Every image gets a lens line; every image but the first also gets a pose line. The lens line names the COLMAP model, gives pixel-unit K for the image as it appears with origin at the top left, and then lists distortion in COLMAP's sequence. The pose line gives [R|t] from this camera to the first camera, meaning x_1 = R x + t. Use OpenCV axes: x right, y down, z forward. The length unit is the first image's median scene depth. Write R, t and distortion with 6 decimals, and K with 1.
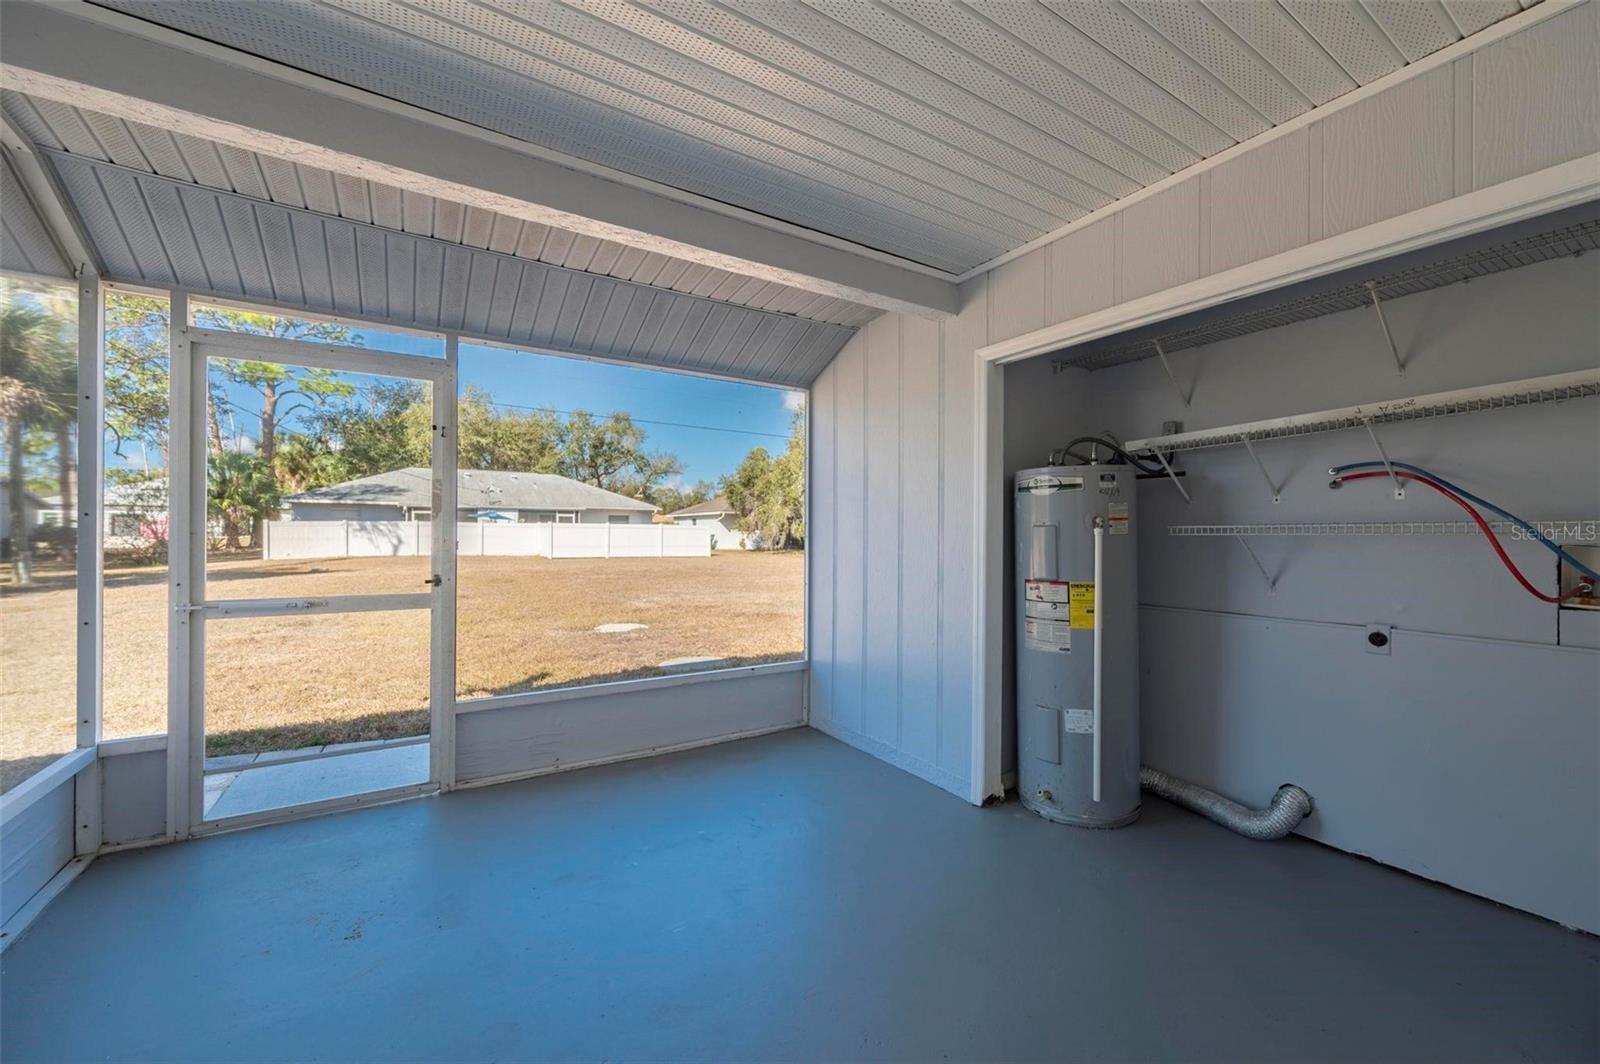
lens RADIAL K [[643.3, 0, 800.0], [0, 643.3, 532.0], [0, 0, 1]] dist [-0.000925, -0.000124]
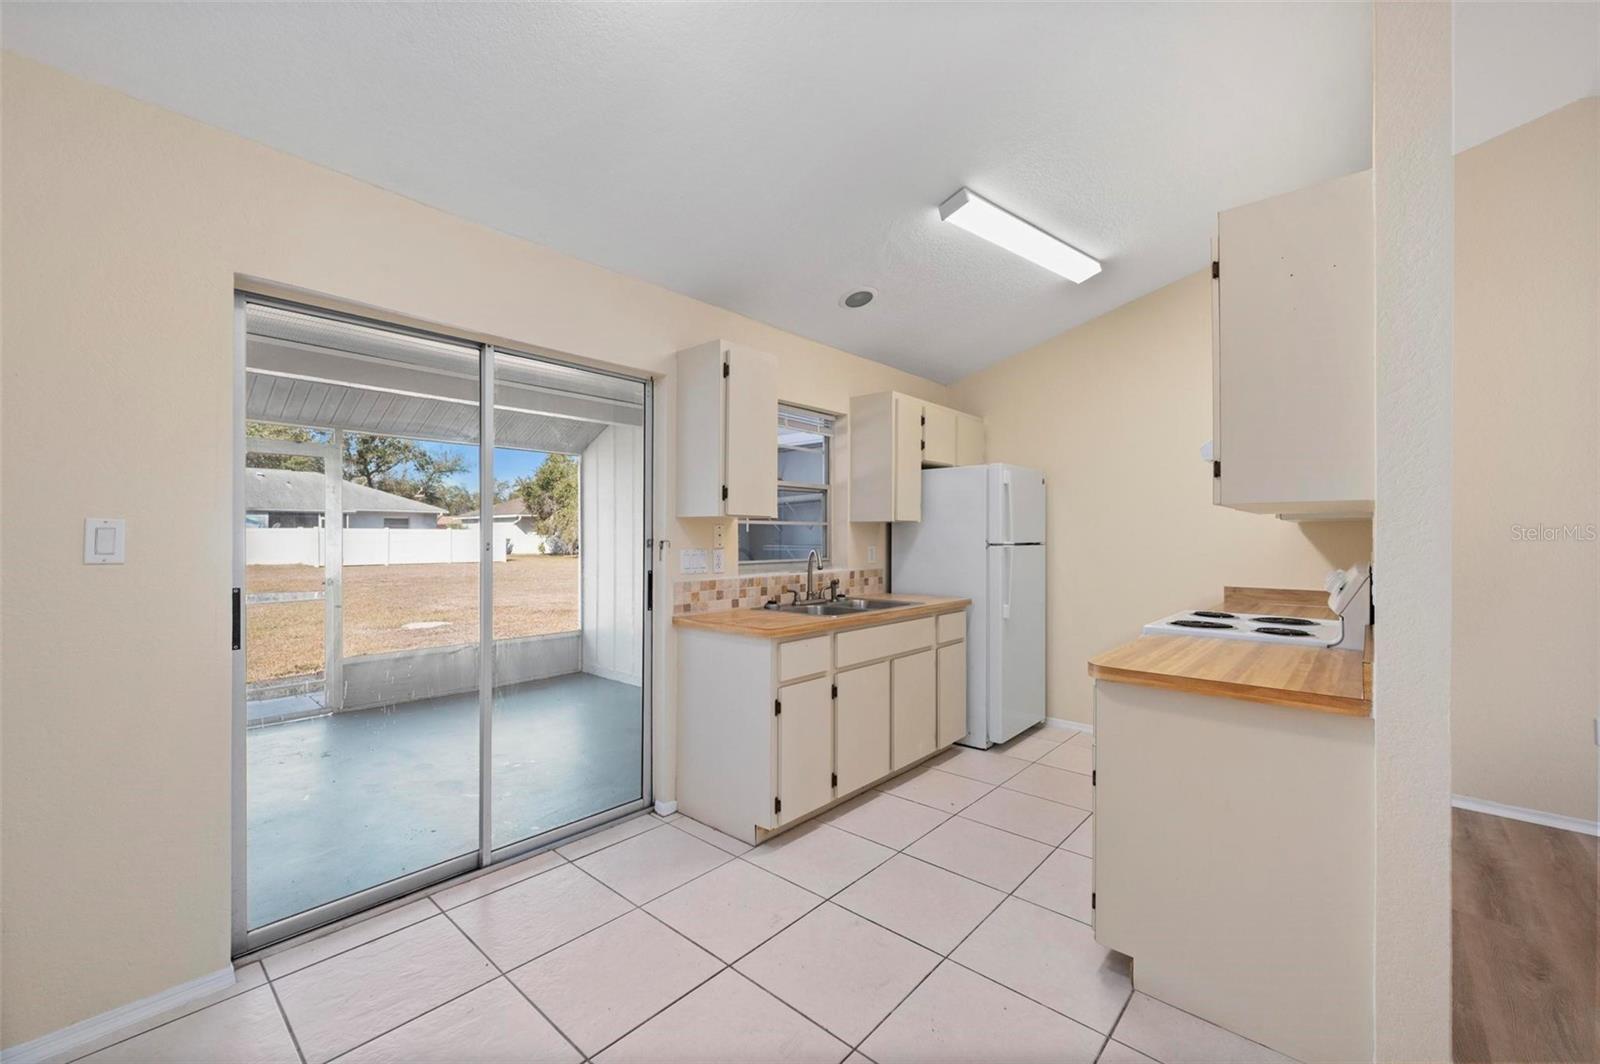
lens RADIAL K [[654.8, 0, 800.0], [0, 654.8, 532.0], [0, 0, 1]] dist [-0.012629, 0.000038]
pose [[0.959136, -0.007106, 0.282857, 0.010361], [0.007533, 0.999972, -0.000422, -0.003860], [-0.282846, 0.002536, 0.959162, -0.089795]]
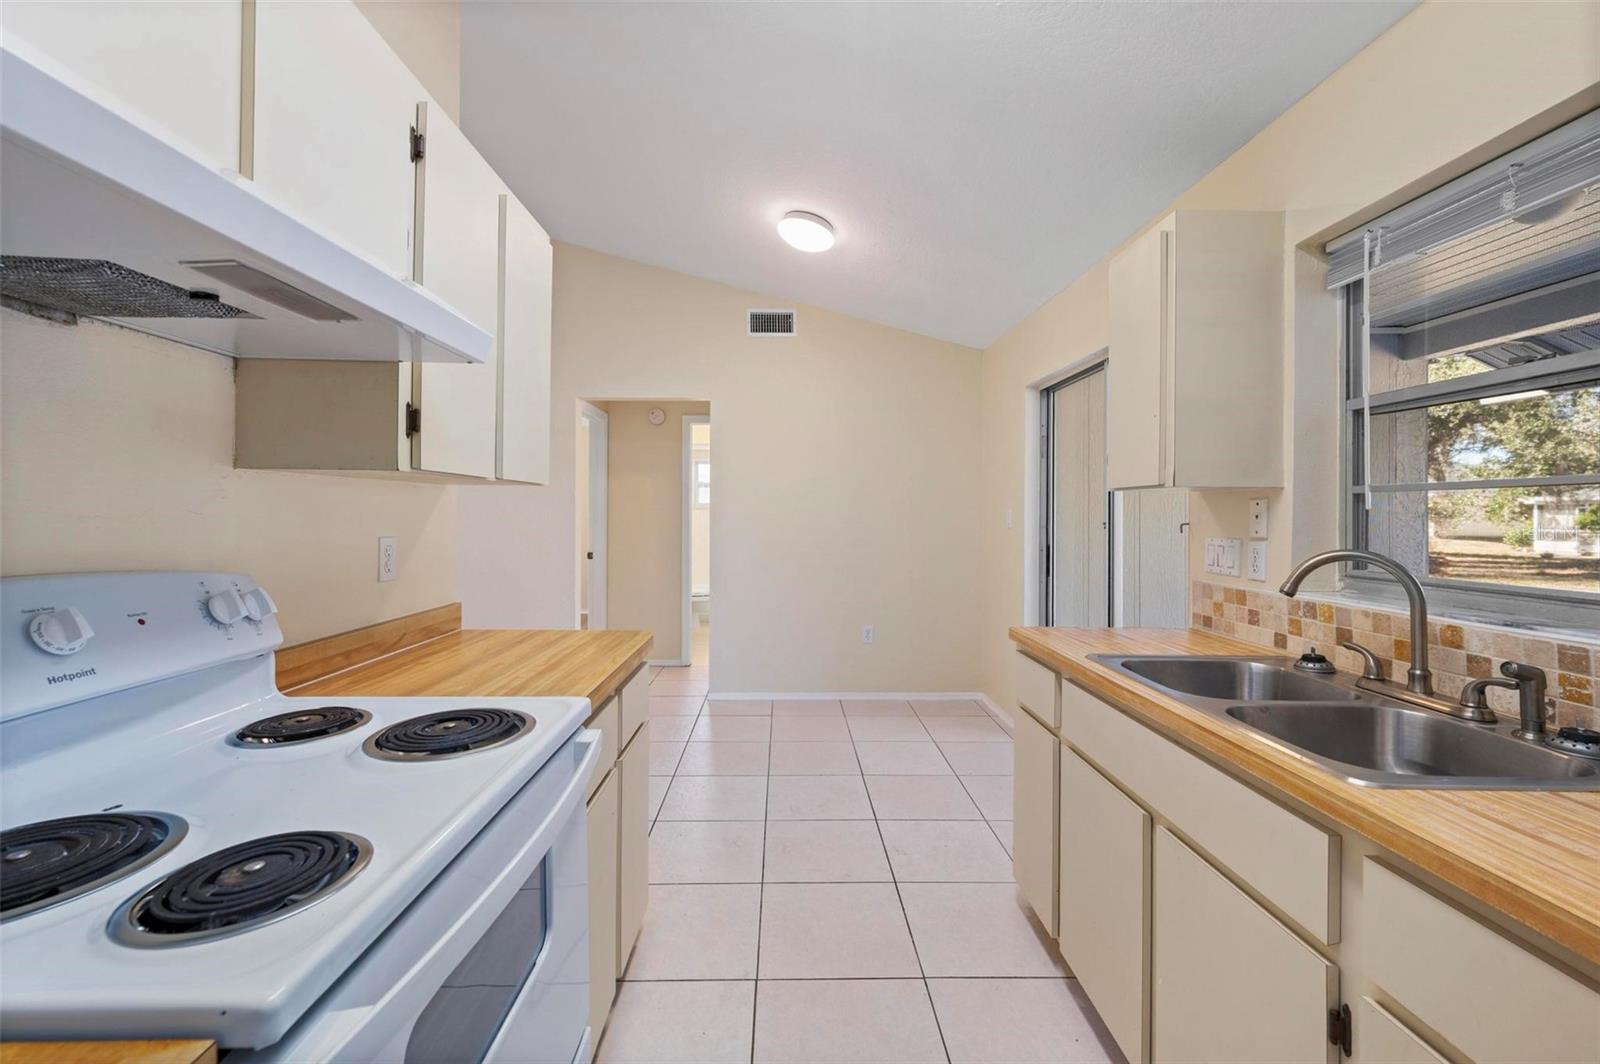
lens RADIAL K [[643.3, 0, 800.0], [0, 643.3, 532.0], [0, 0, 1]] dist [-0.000925, -0.000124]
pose [[-0.512484, 0.010327, -0.858634, 0.105168], [-0.005141, 0.999873, 0.015095, -0.002684], [0.858681, 0.012150, -0.512366, 0.011780]]
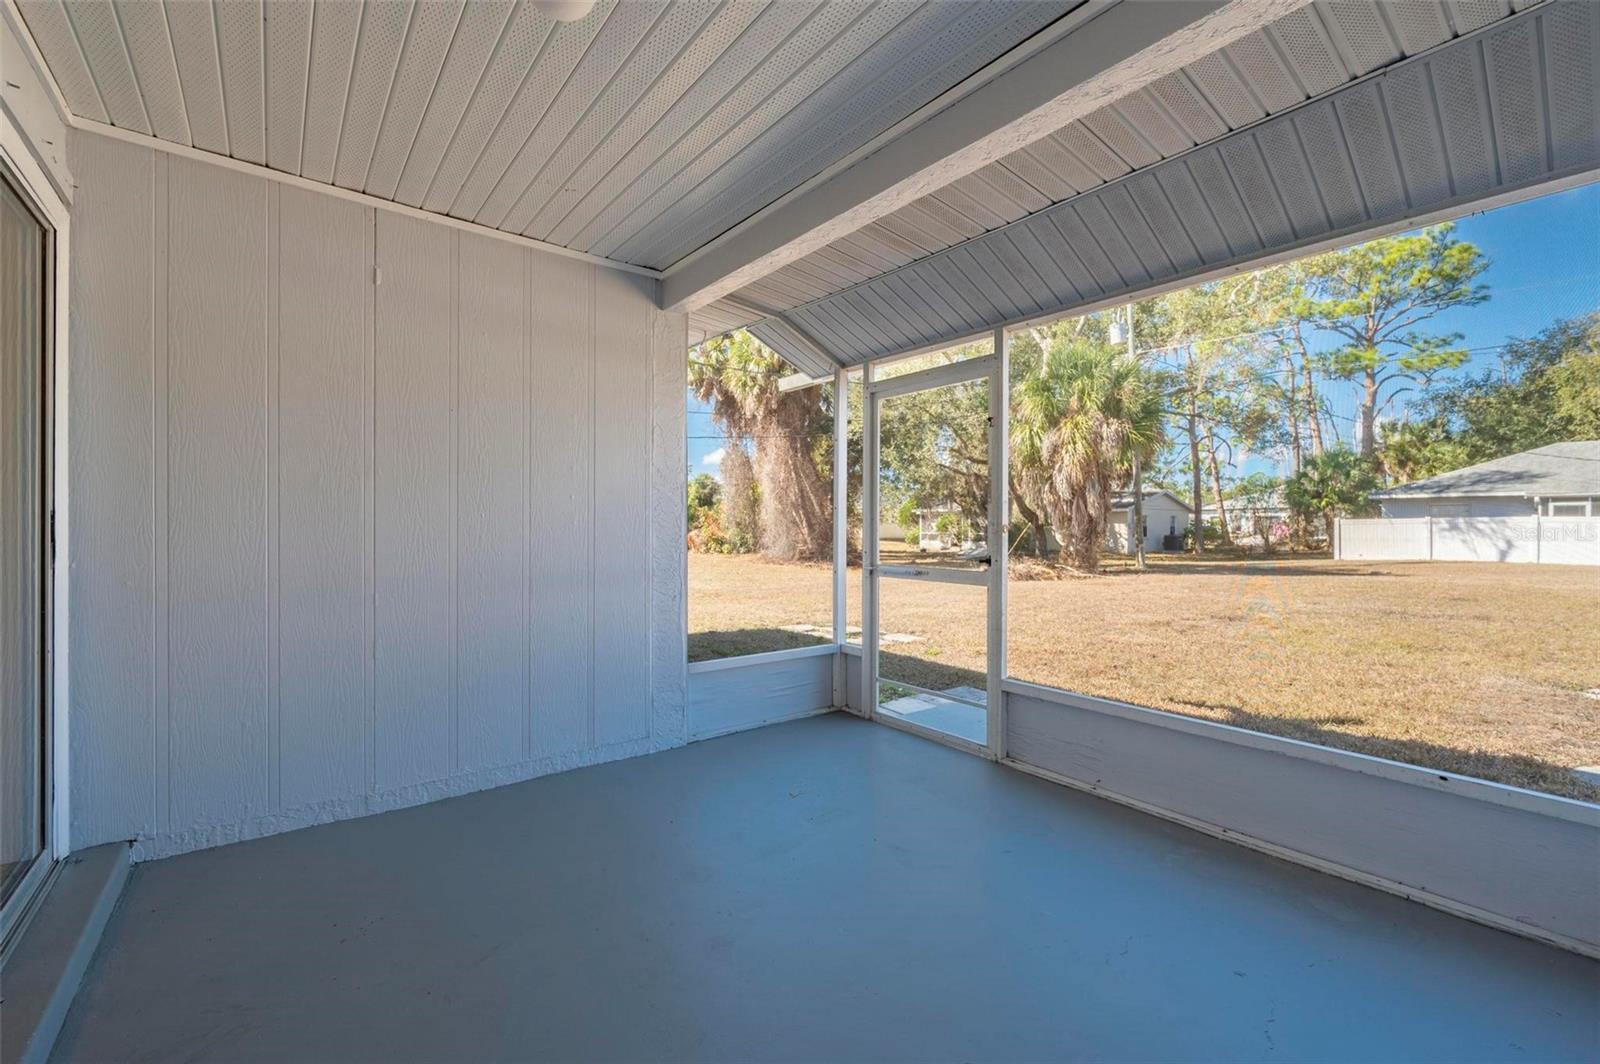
lens RADIAL K [[660.7, 0, 777.7], [0, 660.7, 530.2], [0, 0, 1]] dist [-0.000535, -0.000154]
pose [[0.090633, -0.000906, -0.995884, 0.052724], [-0.004561, 0.999989, -0.001325, 0.002822], [0.995874, 0.004662, 0.090628, 0.057052]]
